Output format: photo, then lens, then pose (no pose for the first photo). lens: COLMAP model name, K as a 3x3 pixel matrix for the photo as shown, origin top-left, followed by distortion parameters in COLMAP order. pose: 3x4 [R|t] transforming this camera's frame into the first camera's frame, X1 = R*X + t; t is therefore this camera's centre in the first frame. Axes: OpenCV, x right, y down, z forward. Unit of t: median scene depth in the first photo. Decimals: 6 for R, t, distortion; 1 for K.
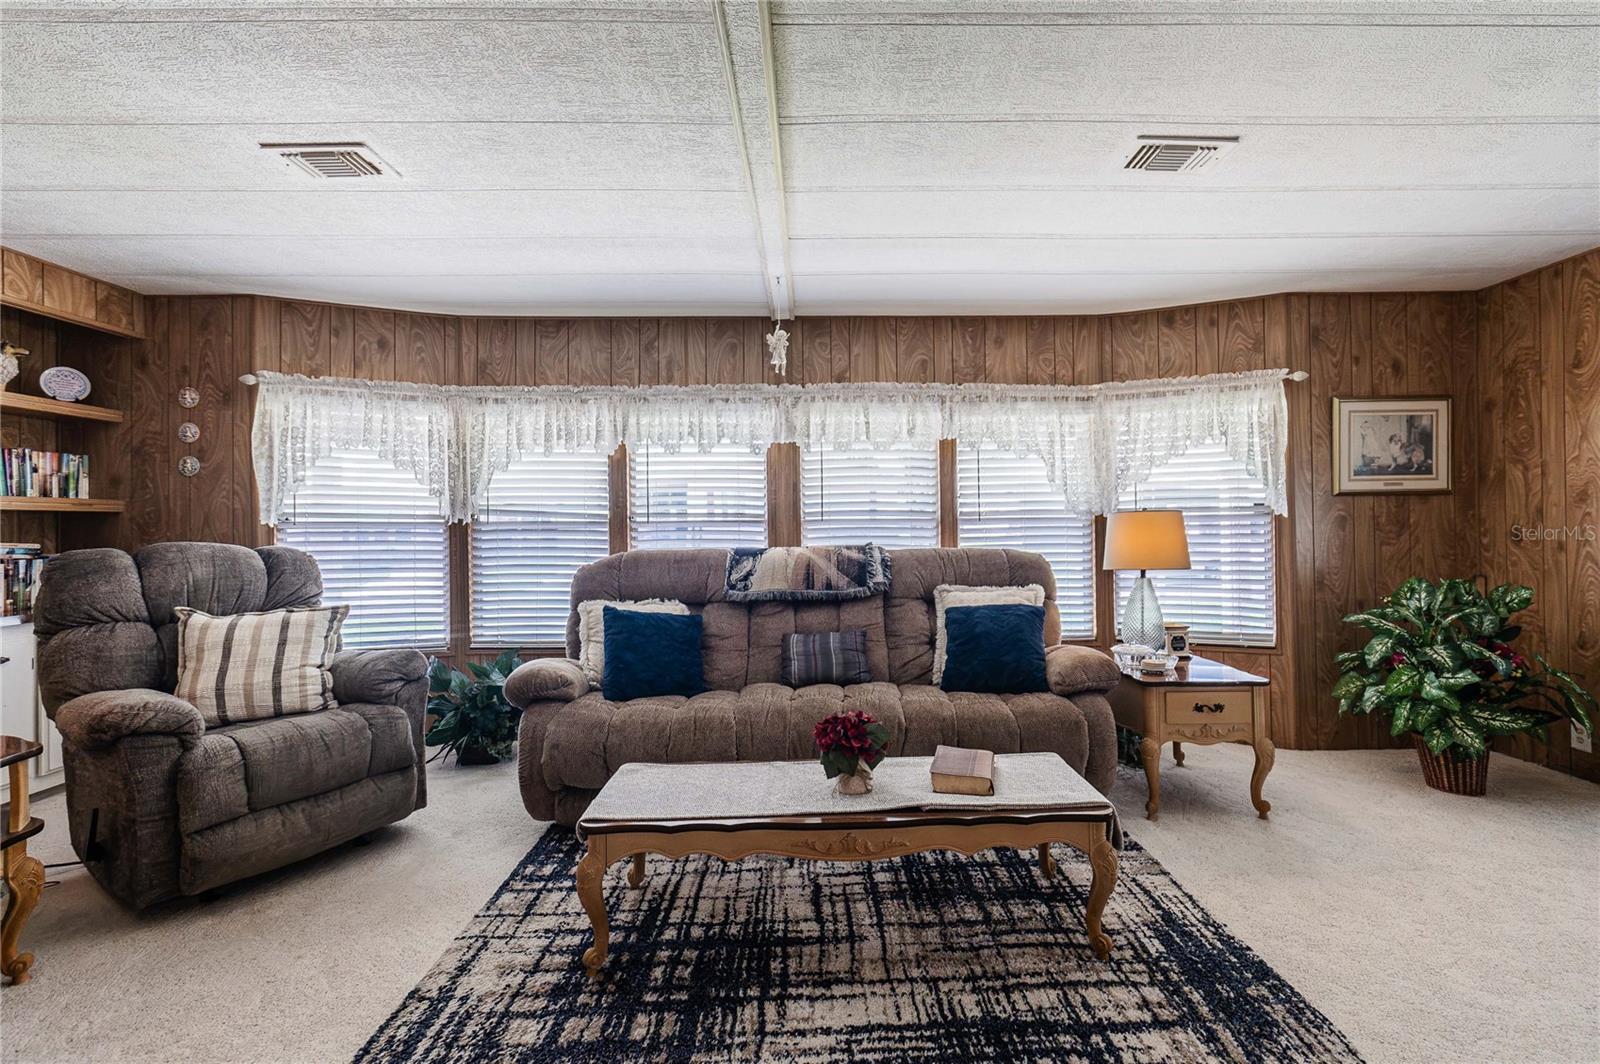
lens RADIAL K [[716.1, 0, 828.3], [0, 716.1, 522.1], [0, 0, 1]] dist [0.003422, 0.000257]
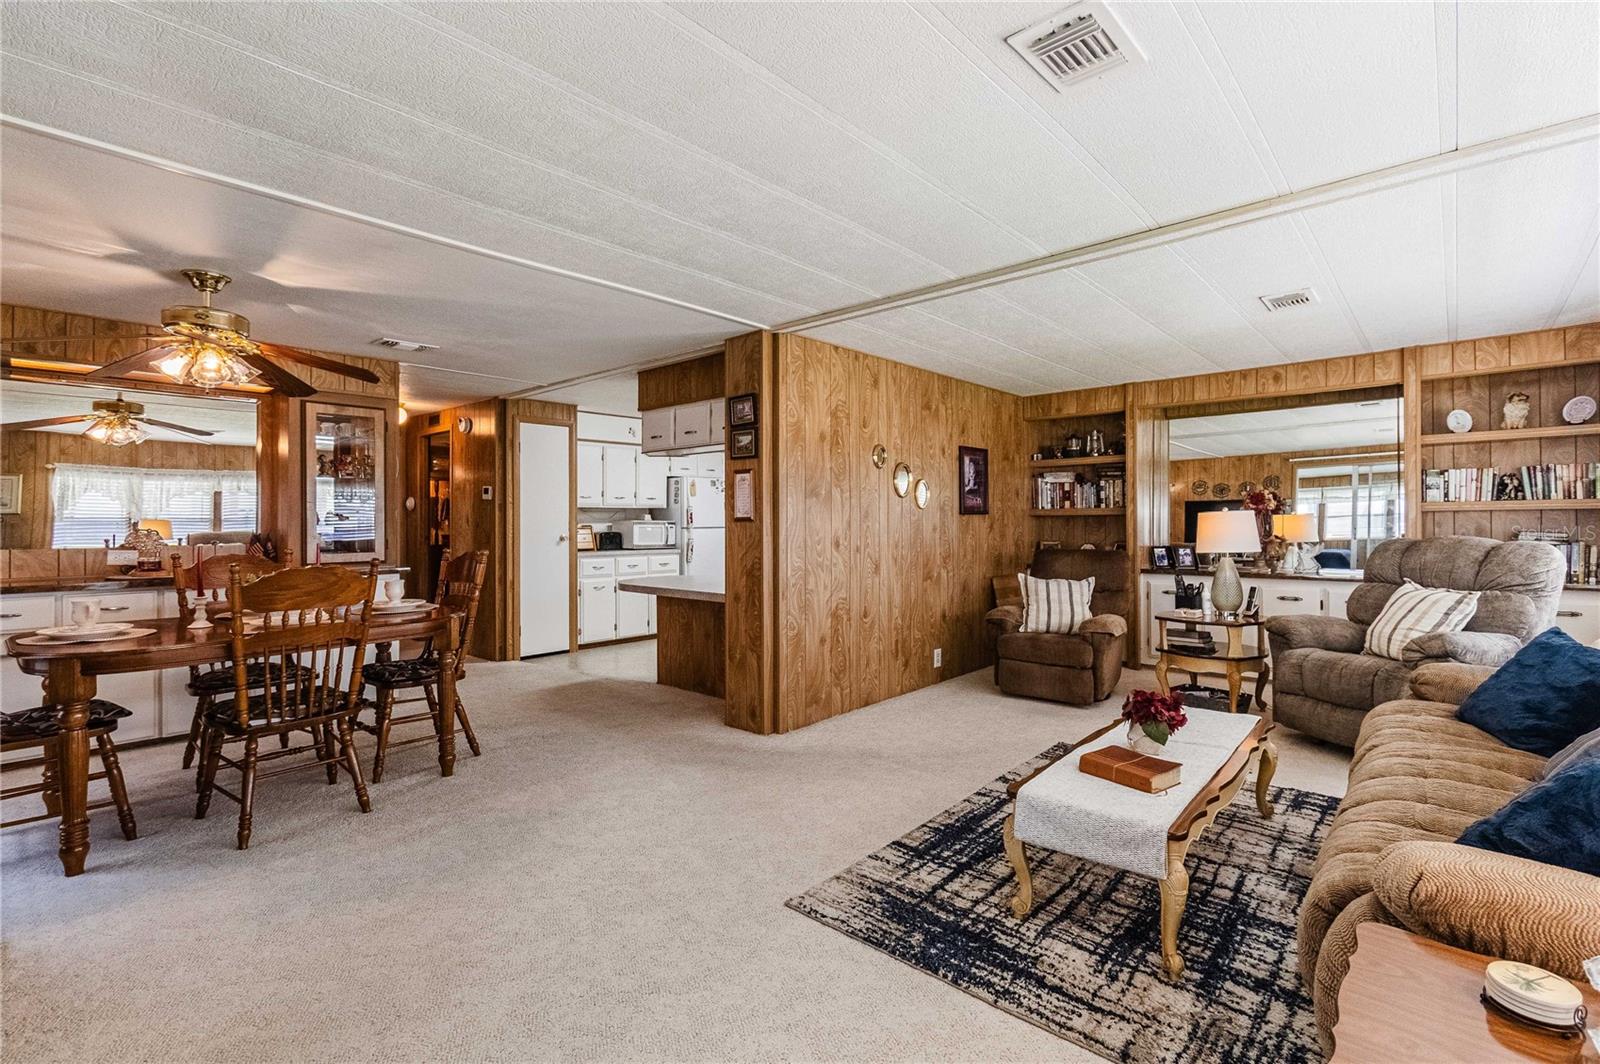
lens RADIAL K [[716.1, 0, 828.3], [0, 716.1, 522.1], [0, 0, 1]] dist [0.003422, 0.000257]
pose [[-0.661496, 0.015049, -0.749797, 0.757115], [0.017055, 0.999842, 0.005021, -0.020059], [0.749754, -0.009466, -0.661648, 0.809716]]
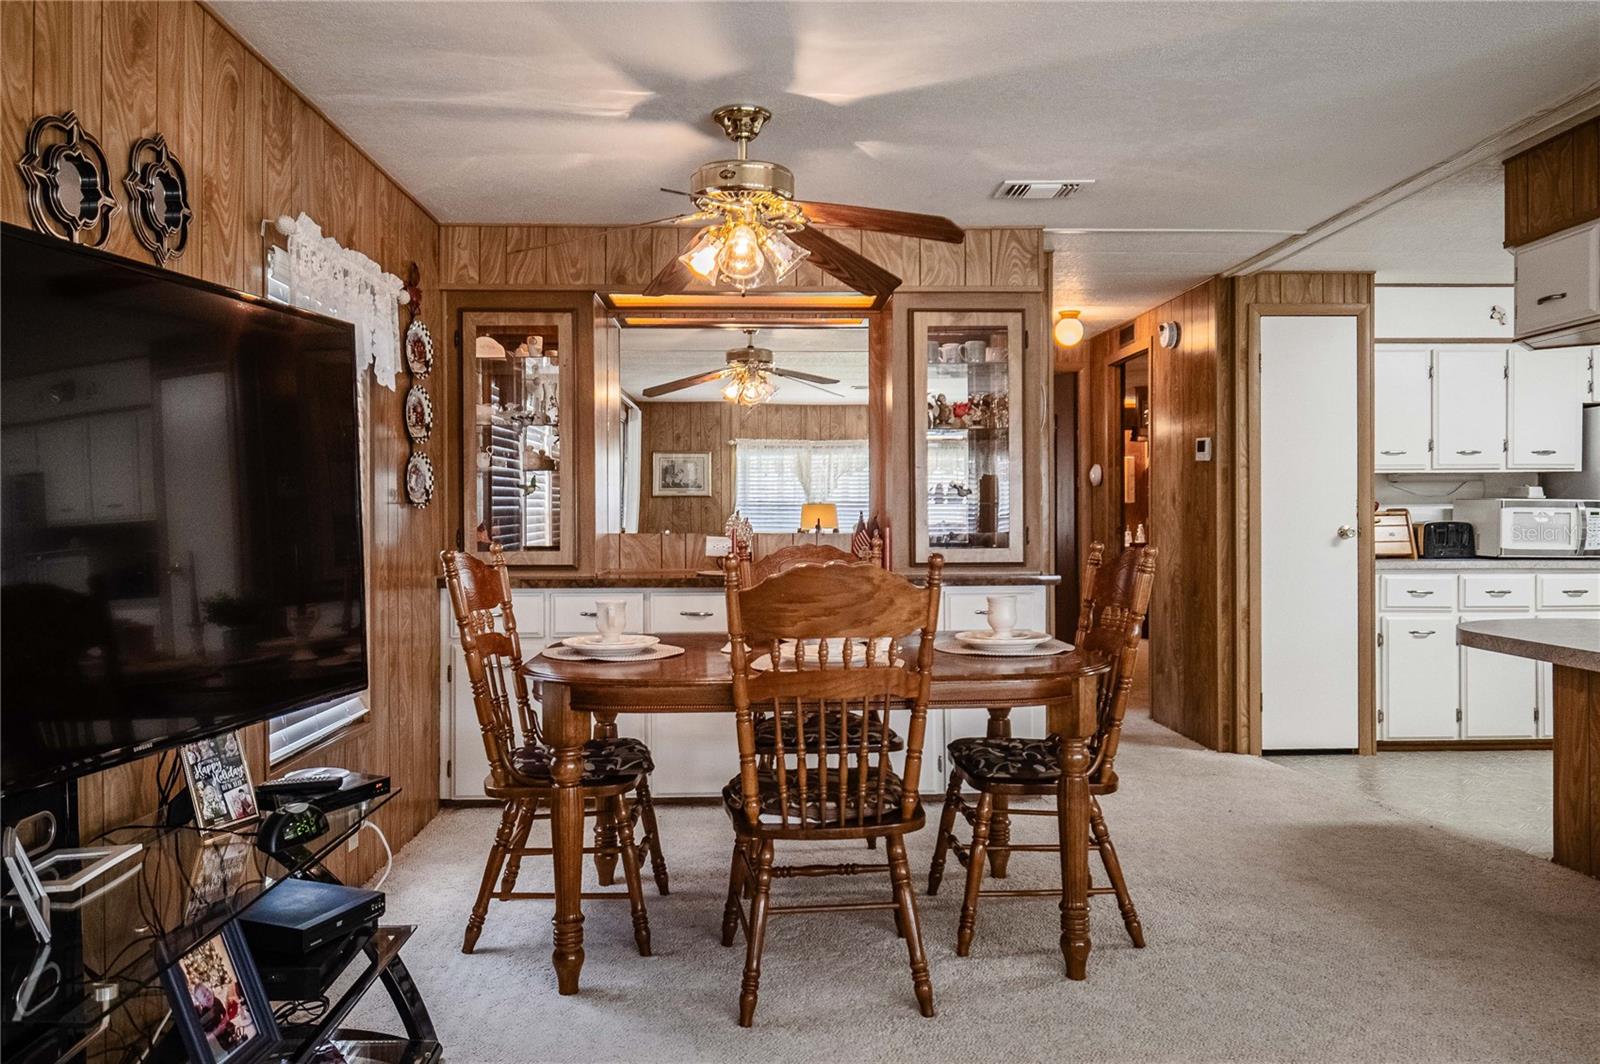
lens RADIAL K [[1121.4, 0, 798.8], [0, 1121.4, 518.4], [0, 0, 1]] dist [-0.005102, -0.001967]
pose [[-0.999808, 0.015488, -0.011986, 0.572819], [0.015569, 0.999856, -0.006752, -0.001000], [0.011880, -0.006937, -0.999905, 0.562552]]
